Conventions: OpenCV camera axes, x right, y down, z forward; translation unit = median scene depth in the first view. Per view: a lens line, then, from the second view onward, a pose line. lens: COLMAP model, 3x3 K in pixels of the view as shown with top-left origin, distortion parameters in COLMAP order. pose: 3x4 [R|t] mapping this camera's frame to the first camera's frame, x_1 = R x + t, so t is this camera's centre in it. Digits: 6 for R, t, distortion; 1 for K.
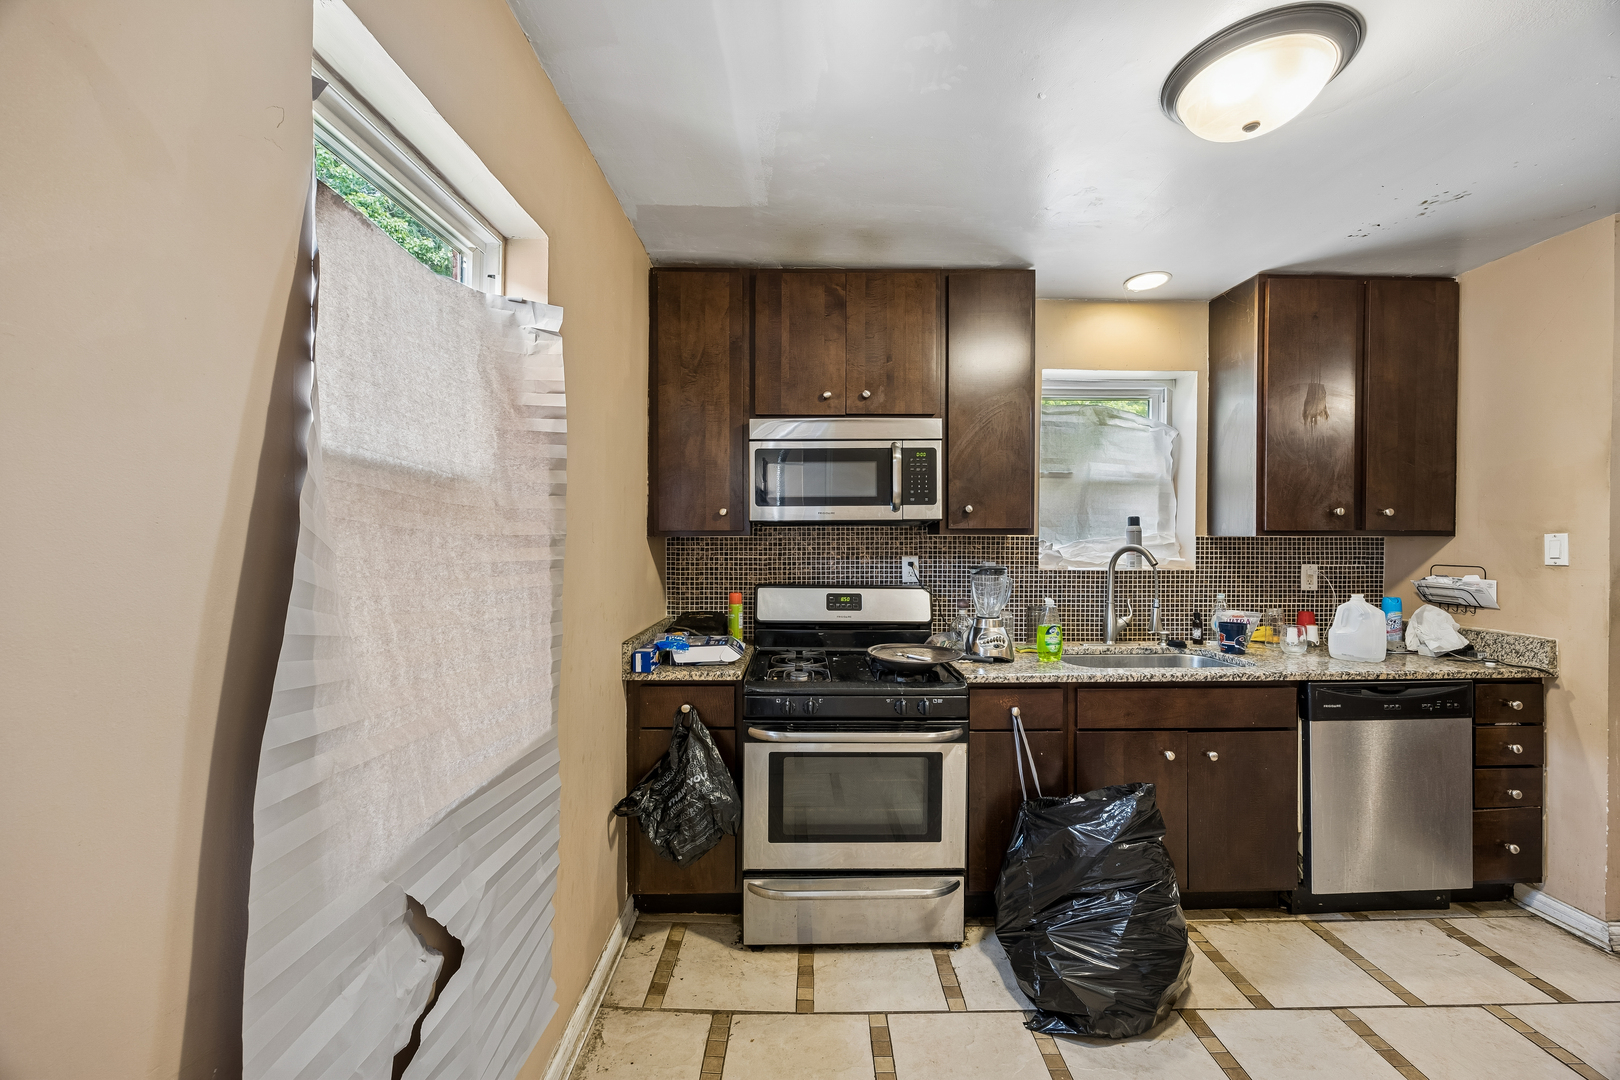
lens RADIAL K [[622.1, 0, 814.9], [0, 622.1, 542.0], [0, 0, 1]] dist [0.000177, 0.000315]
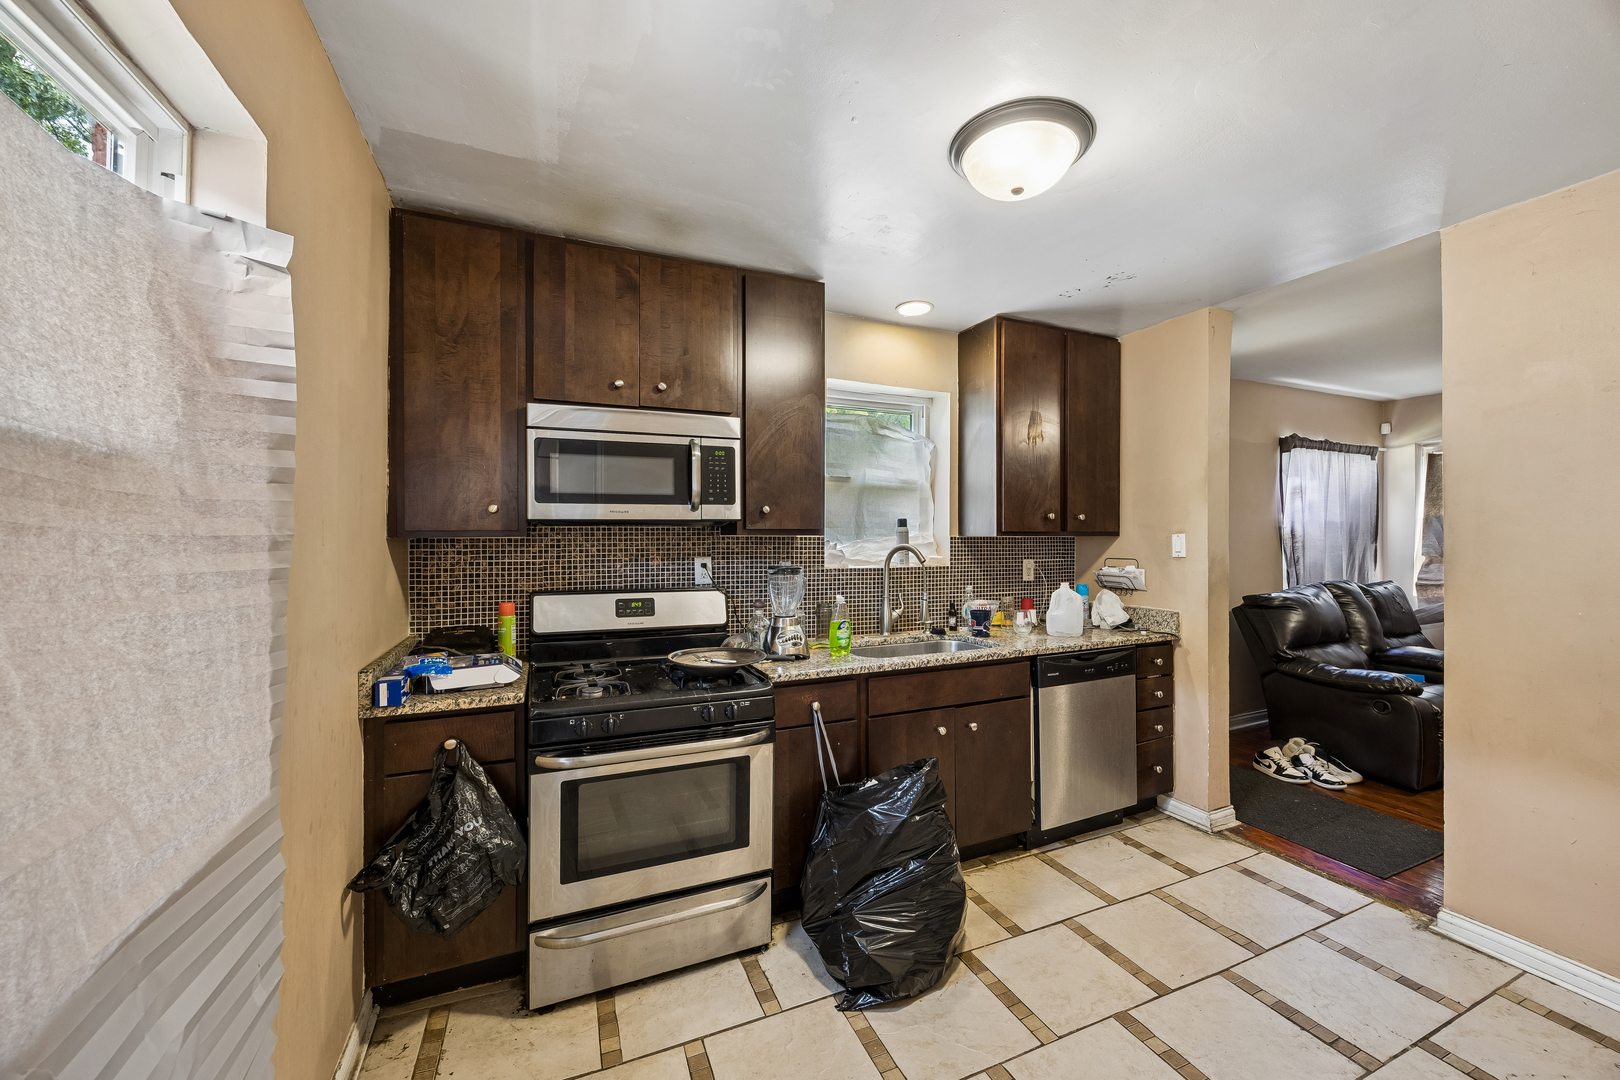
lens RADIAL K [[629.4, 0, 819.6], [0, 629.4, 537.3], [0, 0, 1]] dist [0.000676, 0.000163]
pose [[0.921994, -0.002053, 0.387200, -0.074301], [0.005428, 0.999956, -0.007622, -0.000001], [-0.387167, 0.009130, 0.921964, 0.029572]]
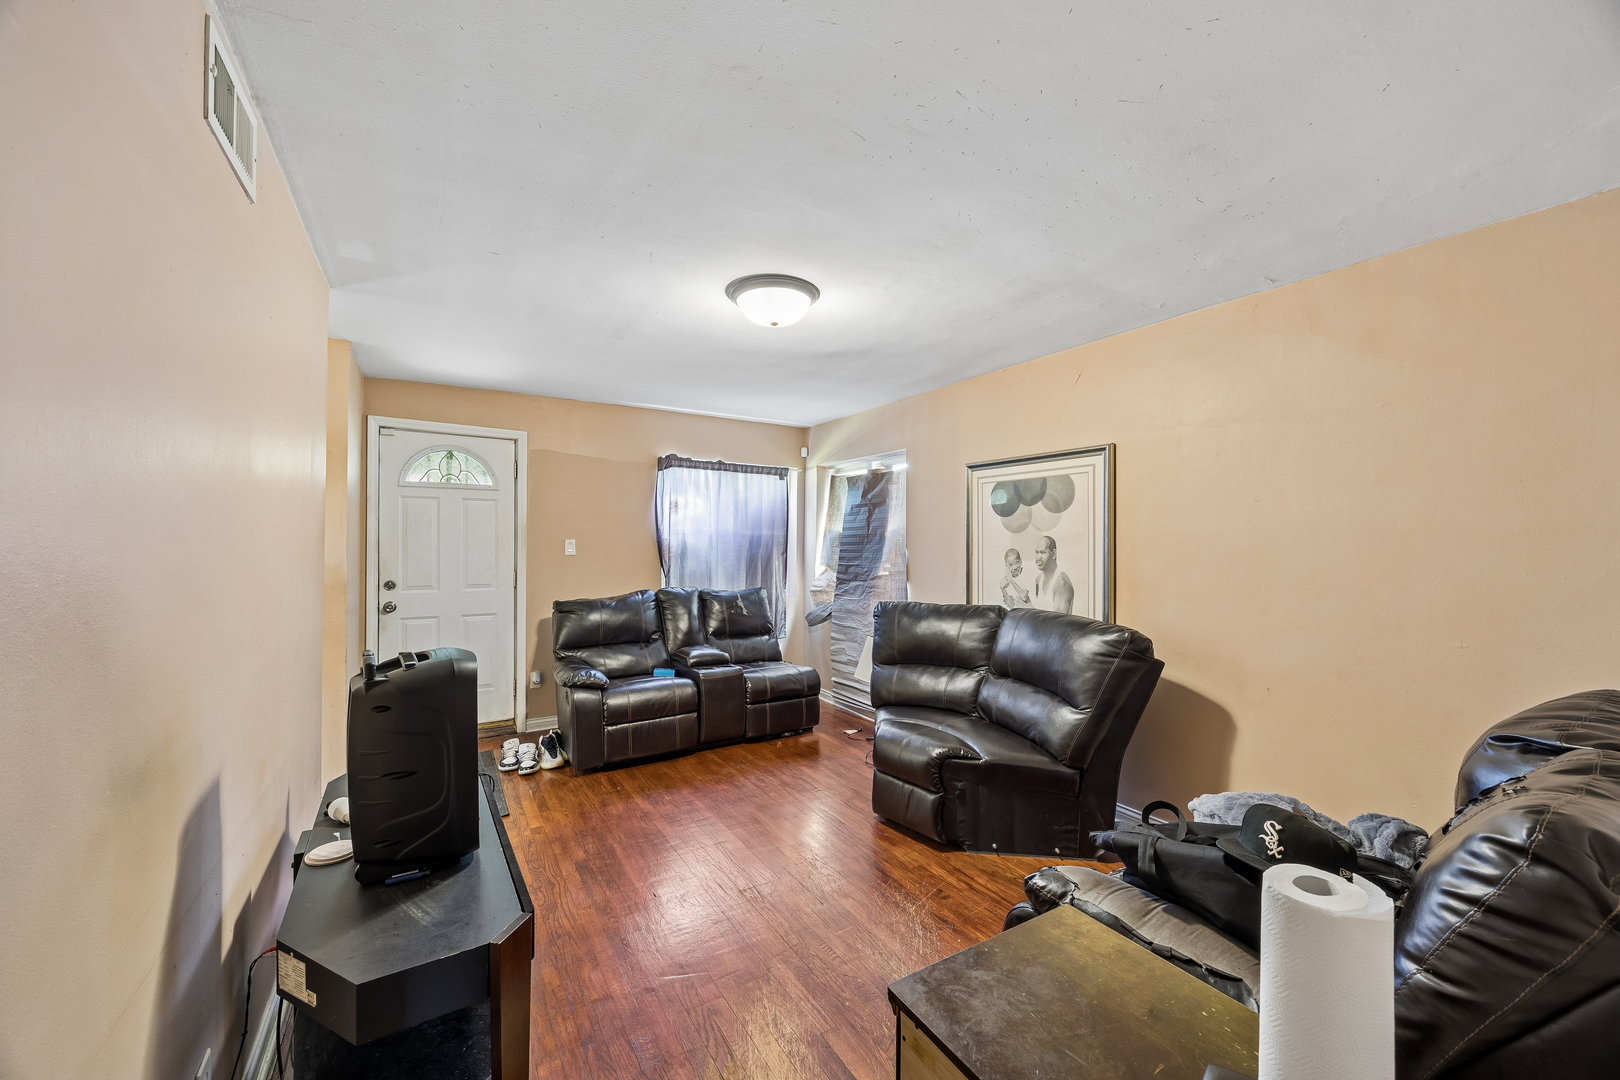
lens RADIAL K [[622.1, 0, 814.9], [0, 622.1, 542.0], [0, 0, 1]] dist [0.000177, 0.000315]
pose [[0.858478, 0.003556, 0.512839, 1.431861], [0.002475, 0.999936, -0.011077, -0.005474], [-0.512845, 0.010779, 0.858414, -0.842023]]
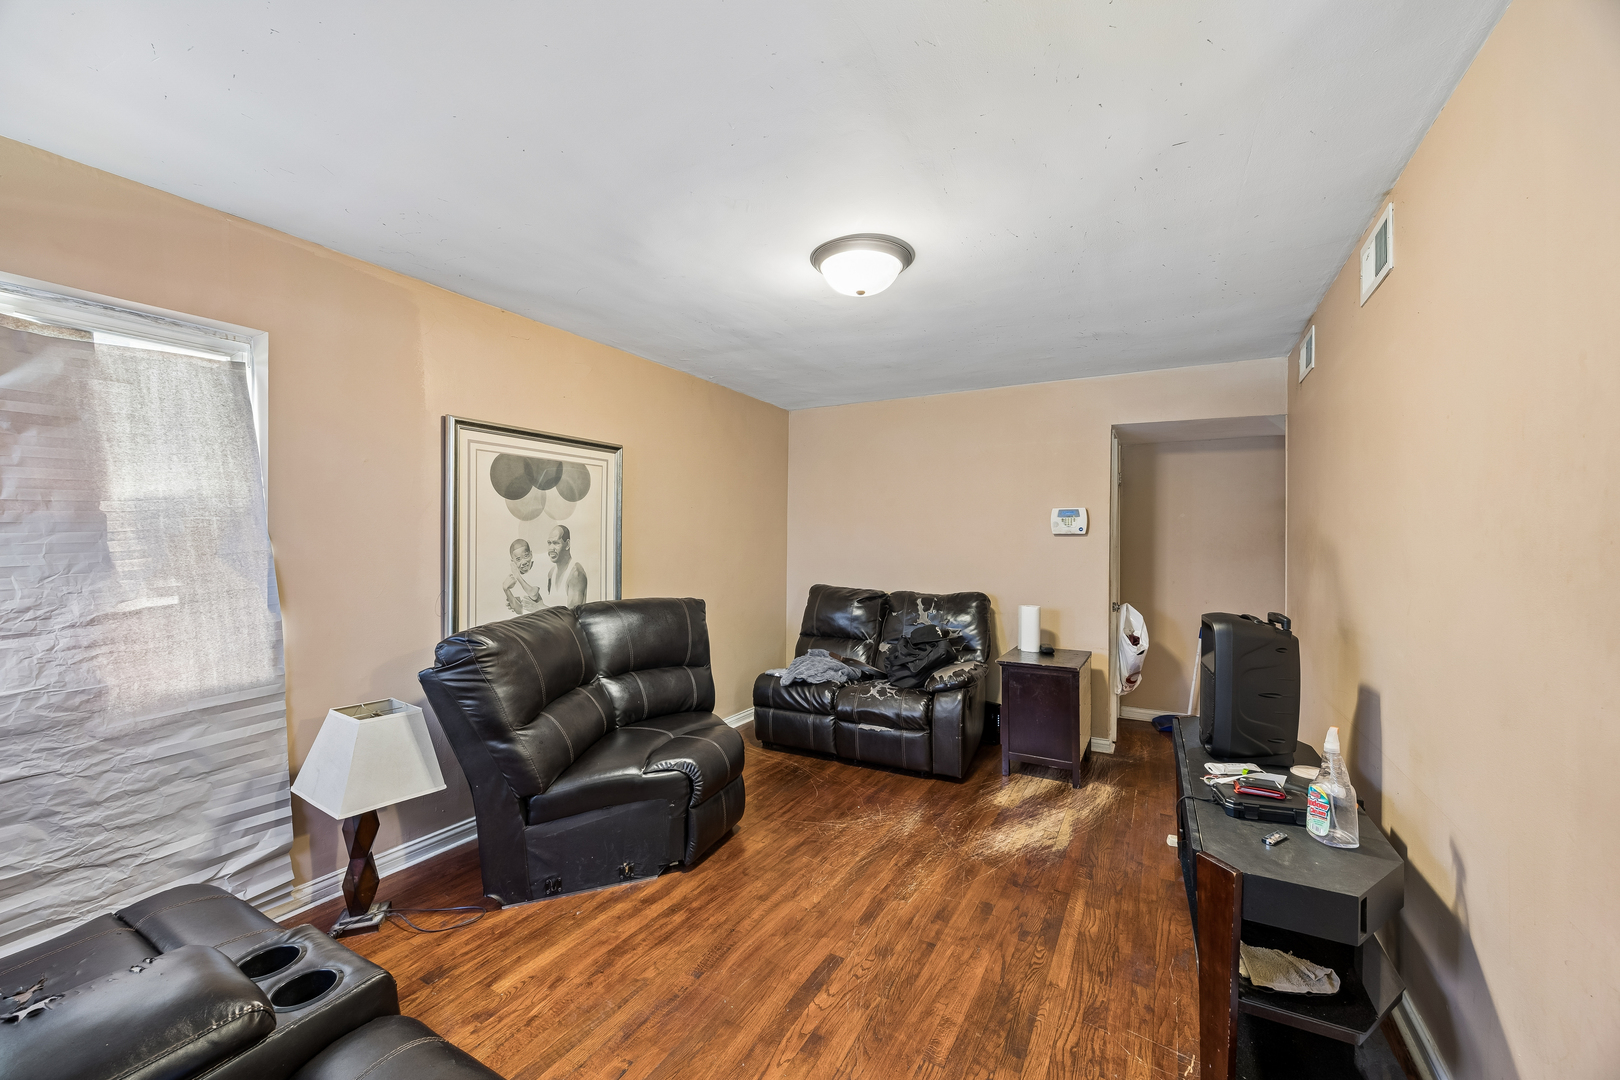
lens RADIAL K [[618.5, 0, 813.1], [0, 618.5, 542.1], [0, 0, 1]] dist [0.000599, 0.000090]
pose [[-0.858995, -0.004762, 0.511962, 1.494129], [0.002934, 0.999895, 0.014225, -0.015769], [-0.511976, 0.013721, -0.858890, 1.113020]]
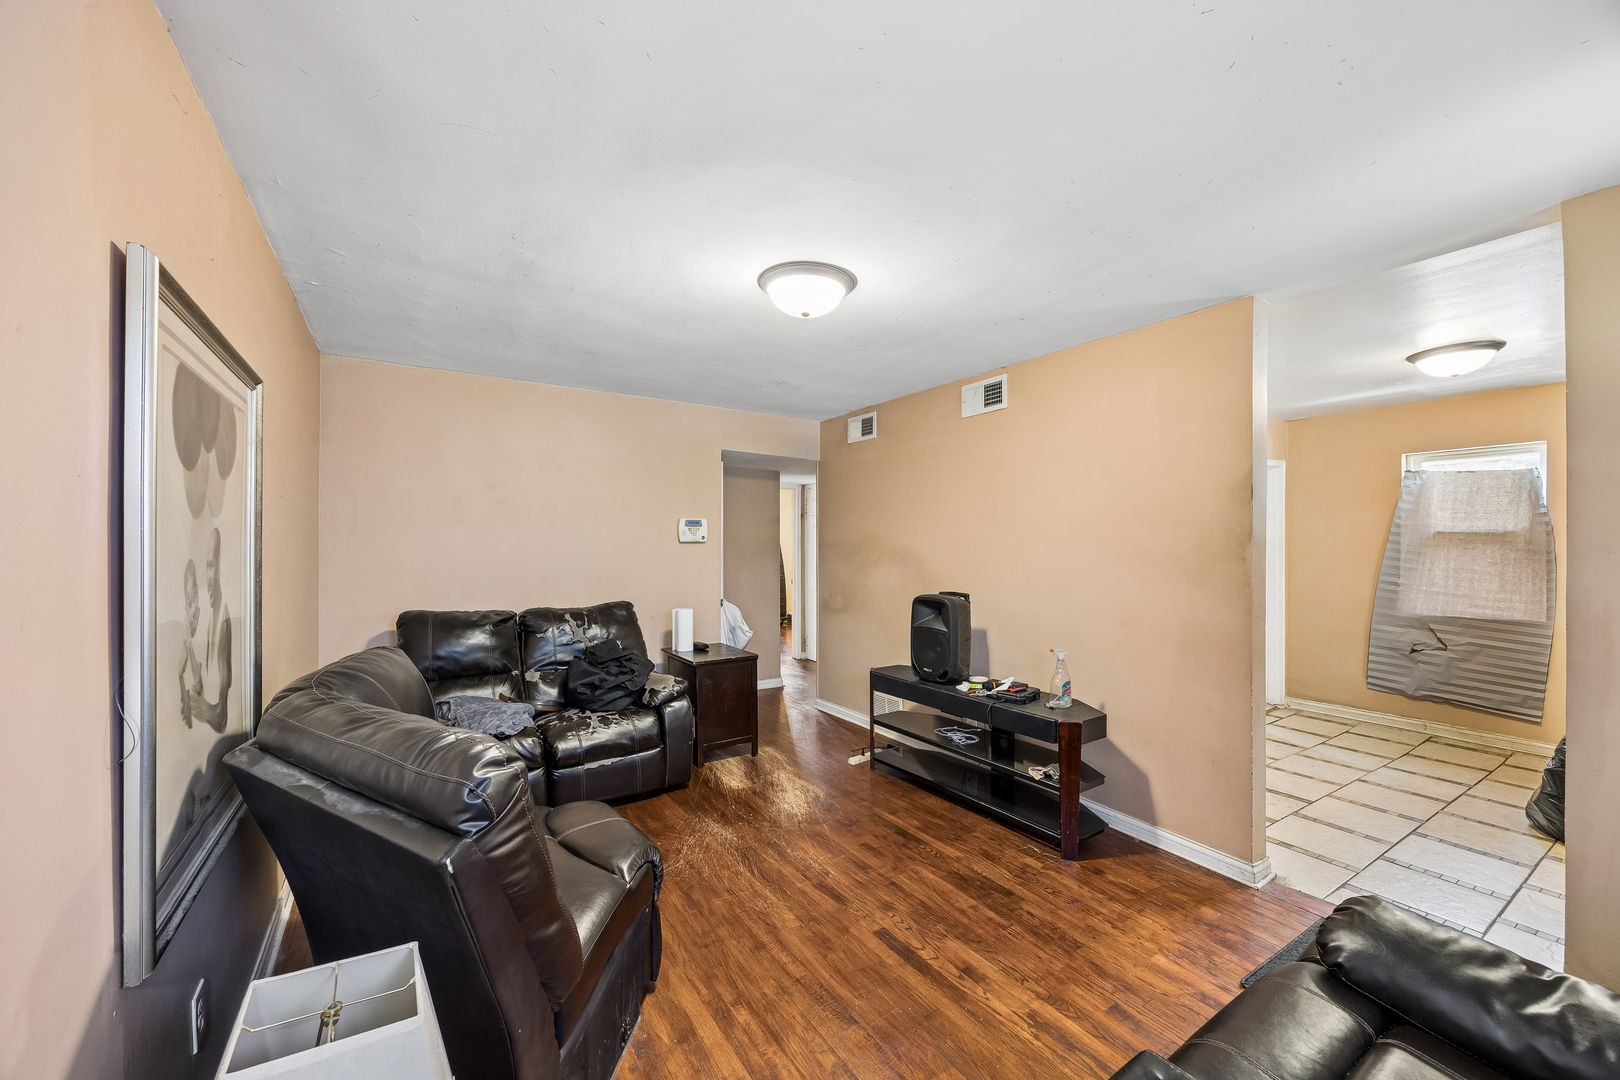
lens RADIAL K [[624.9, 0, 808.4], [0, 624.9, 544.5], [0, 0, 1]] dist [0.000070, -0.000128]
pose [[-0.849173, -0.000460, -0.528115, 2.585093], [-0.007583, 0.999907, 0.011321, -0.029339], [0.528061, 0.013619, -0.849097, 1.113031]]
